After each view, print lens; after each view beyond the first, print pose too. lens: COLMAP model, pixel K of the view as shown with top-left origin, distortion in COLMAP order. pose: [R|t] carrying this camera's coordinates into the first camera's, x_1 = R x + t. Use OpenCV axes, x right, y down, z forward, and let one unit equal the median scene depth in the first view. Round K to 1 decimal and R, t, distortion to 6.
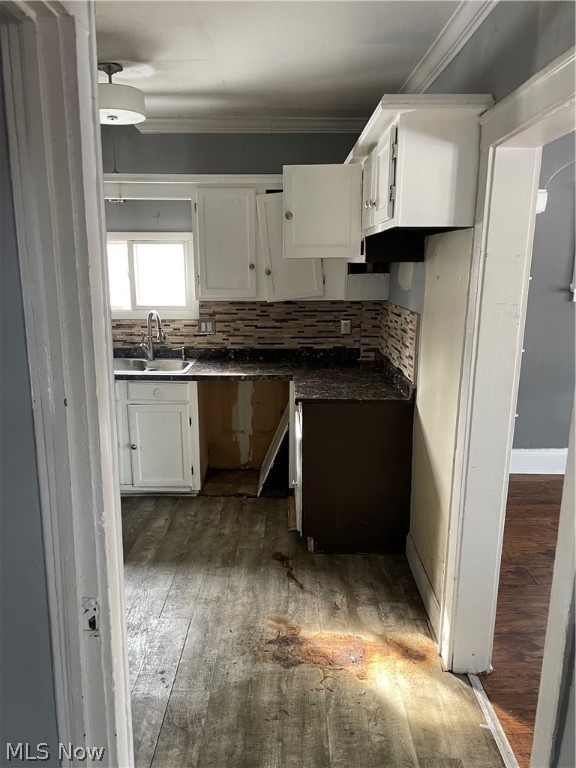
lens RADIAL K [[587.3, 0, 291.0], [0, 587.3, 378.8], [0, 0, 1]] dist [0.060652, -0.081502]
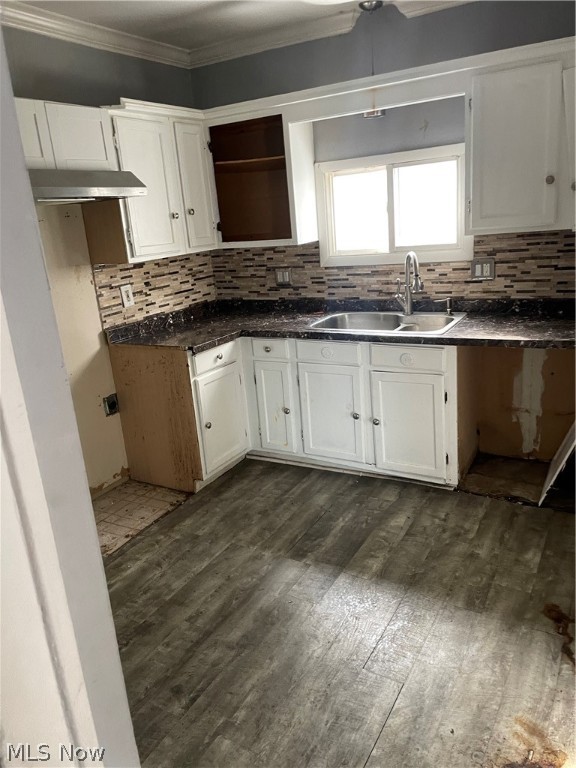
lens RADIAL K [[587.3, 0, 272.6], [0, 587.3, 382.3], [0, 0, 1]] dist [0.060652, -0.081502]
pose [[0.852704, 0.068663, -0.517863, 0.033231], [-0.011310, 0.993518, 0.113108, -0.031636], [0.522272, -0.090591, 0.847953, 0.228083]]
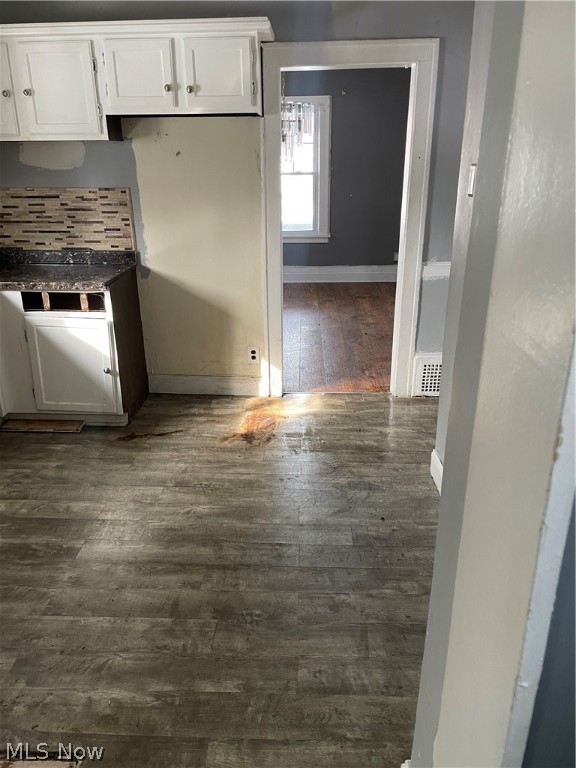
lens RADIAL K [[587.3, 0, 293.4], [0, 587.3, 387.7], [0, 0, 1]] dist [0.060652, -0.081502]
pose [[0.022253, -0.375061, 0.926733, -0.799964], [0.204091, 0.909146, 0.363043, -0.084833], [-0.978699, 0.181059, 0.096778, 0.496724]]
